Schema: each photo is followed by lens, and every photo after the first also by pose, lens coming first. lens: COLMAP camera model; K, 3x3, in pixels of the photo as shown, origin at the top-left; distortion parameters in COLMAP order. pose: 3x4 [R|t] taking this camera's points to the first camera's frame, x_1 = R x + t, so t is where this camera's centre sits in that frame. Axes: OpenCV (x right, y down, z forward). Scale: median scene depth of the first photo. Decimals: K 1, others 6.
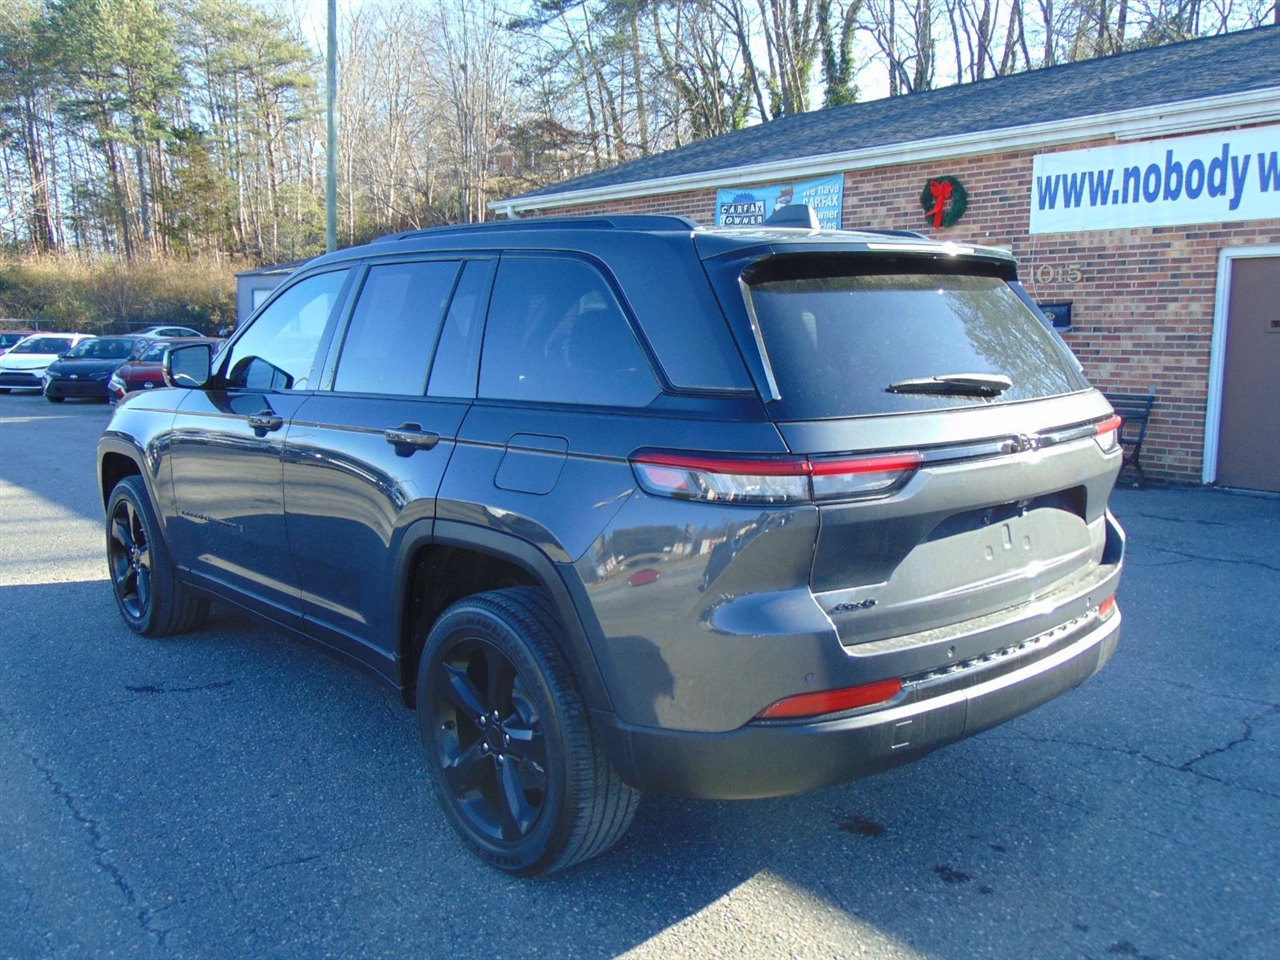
lens RADIAL K [[1115.4, 0, 649.7], [0, 1115.4, 480.5], [0, 0, 1]] dist [-0.005745, 0.019046]
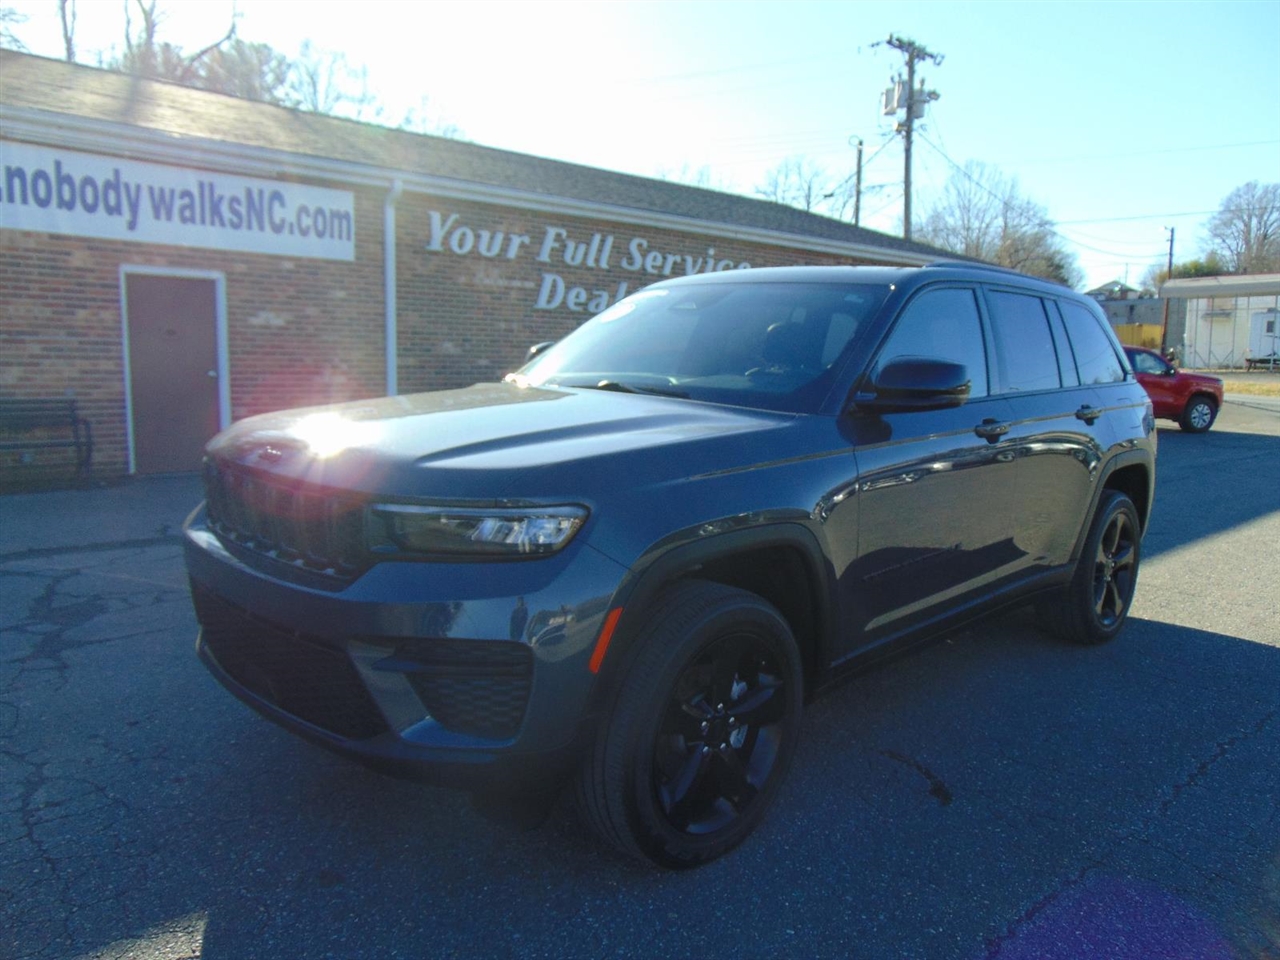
lens RADIAL K [[954.1, 0, 637.9], [0, 954.1, 475.9], [0, 0, 1]] dist [-0.007862, 0.031905]
pose [[-0.070816, -0.133476, 0.988519, -0.450279], [0.111543, 0.983732, 0.140821, -0.067872], [-0.991233, 0.120234, -0.054776, 0.507372]]
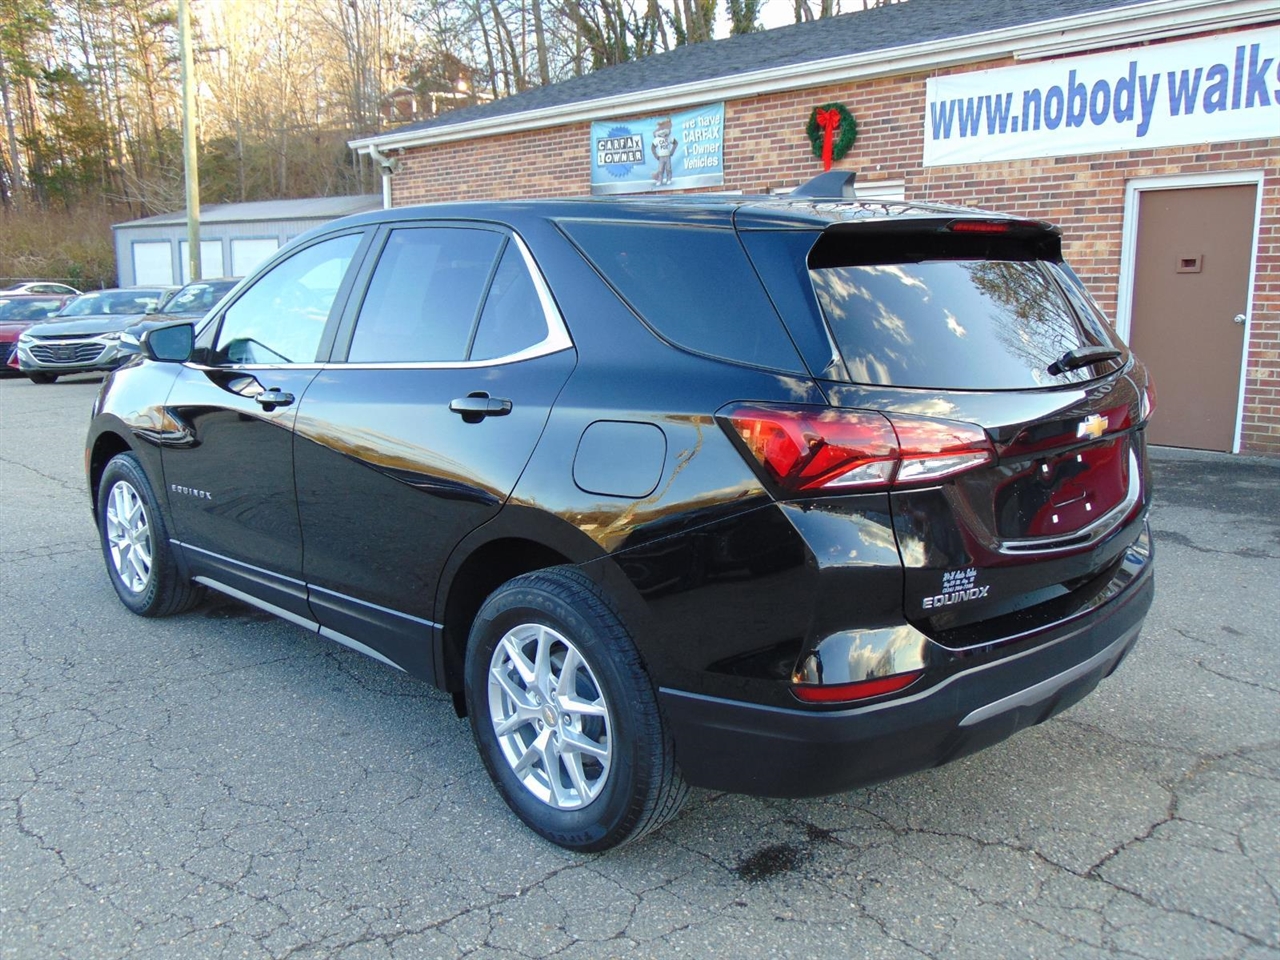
lens RADIAL K [[1115.4, 0, 648.0], [0, 1115.4, 482.2], [0, 0, 1]] dist [-0.005745, 0.019046]
pose [[0.997270, -0.026329, 0.068990, 0.049270], [0.023102, 0.998620, 0.047163, -0.013265], [-0.070136, -0.045441, 0.996502, 0.103008]]
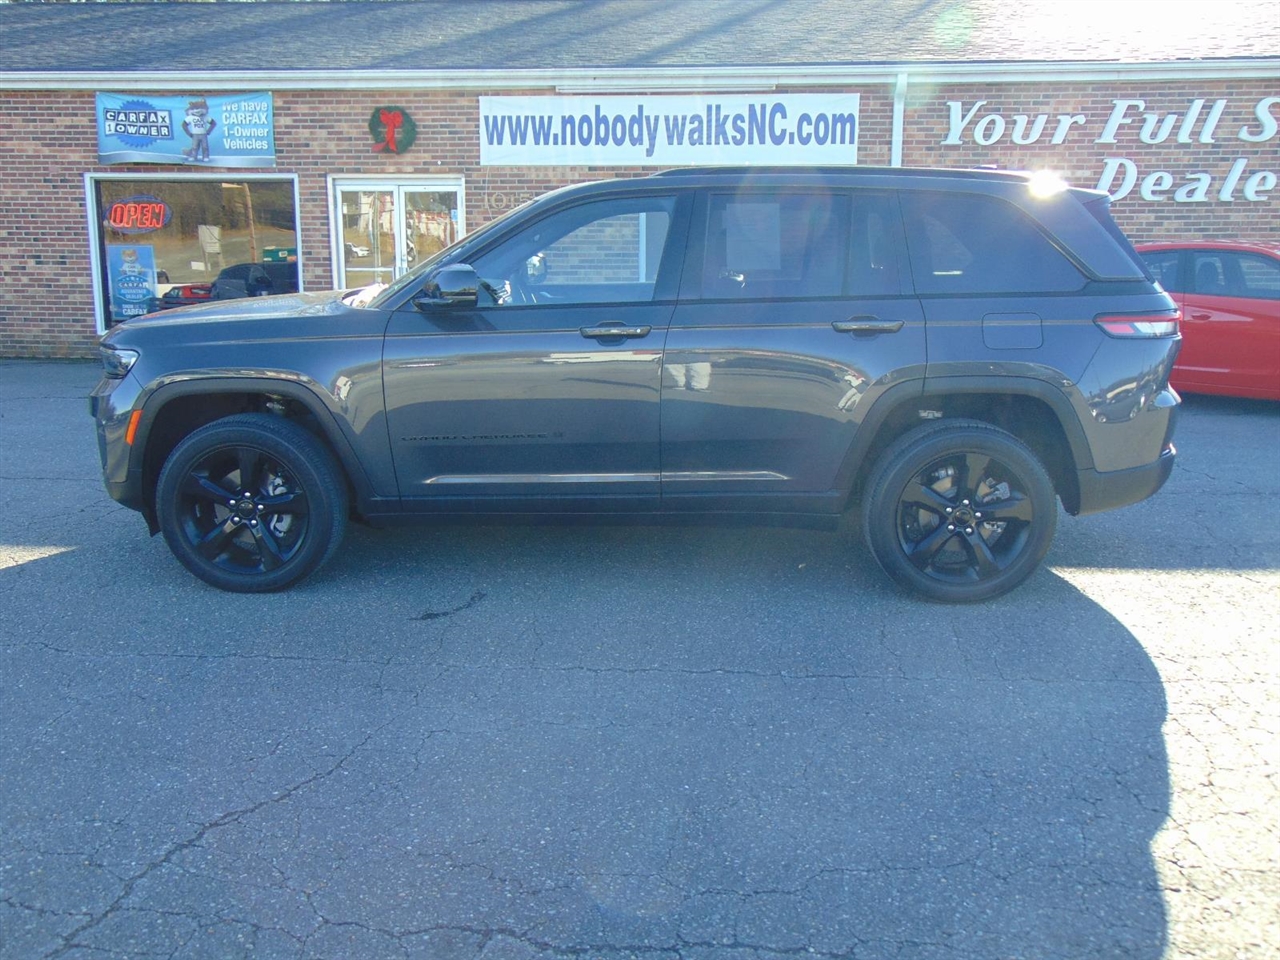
lens RADIAL K [[1115.4, 0, 634.7], [0, 1115.4, 480.1], [0, 0, 1]] dist [-0.005745, 0.019046]
pose [[0.701028, -0.148961, 0.697402, -0.415729], [0.097974, 0.988785, 0.112715, -0.012659], [-0.706371, -0.010689, 0.707761, 0.063651]]
